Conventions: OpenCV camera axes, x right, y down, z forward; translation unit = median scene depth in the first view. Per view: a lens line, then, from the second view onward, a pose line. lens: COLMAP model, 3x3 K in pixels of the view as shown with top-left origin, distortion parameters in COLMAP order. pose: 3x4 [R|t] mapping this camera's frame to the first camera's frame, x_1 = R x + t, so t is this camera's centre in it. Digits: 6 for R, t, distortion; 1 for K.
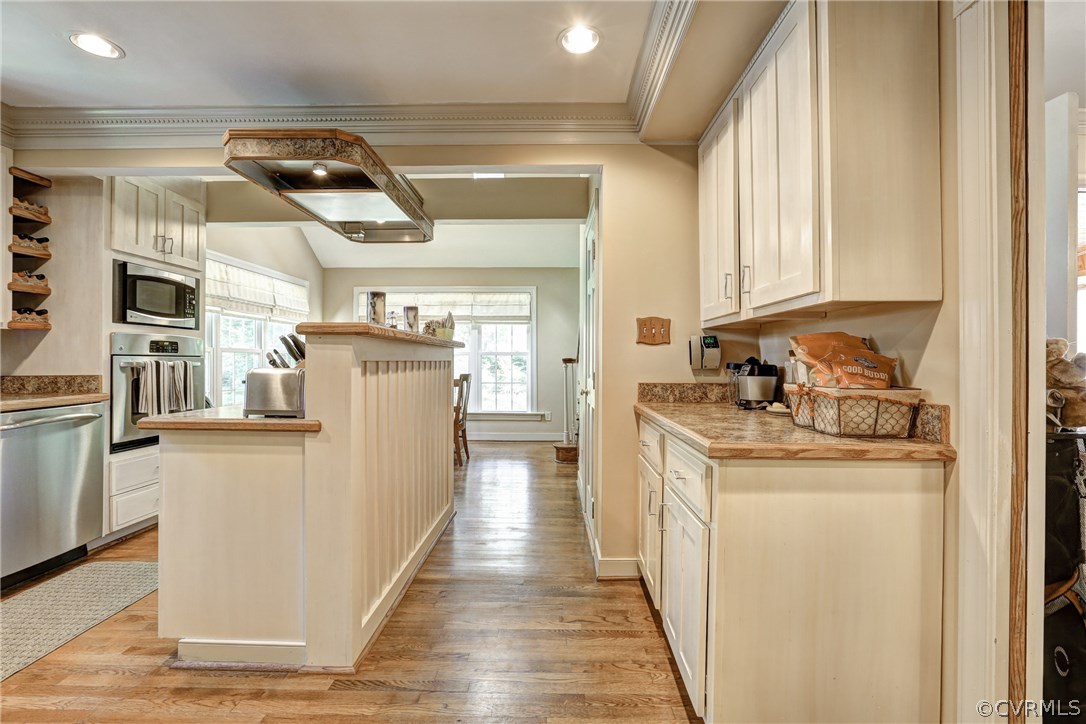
lens RADIAL K [[480.7, 0, 543.0], [0, 480.7, 362.0], [0, 0, 1]] dist [-0.037615, 0.000085]
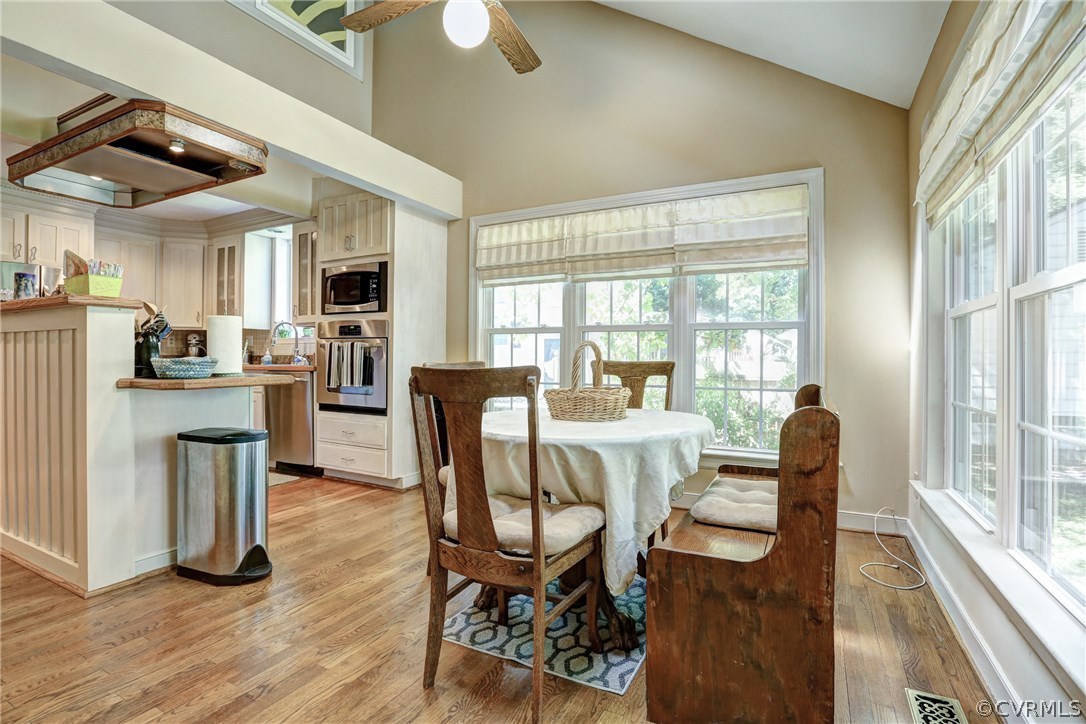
lens RADIAL K [[518.3, 0, 543.0], [0, 518.3, 362.0], [0, 0, 1]] dist [0.000567, 0.000020]
pose [[-0.447466, 0.003611, -0.894294, 0.127975], [-0.008902, 0.999924, 0.008492, 0.030361], [0.894257, 0.011761, -0.447400, 1.950503]]
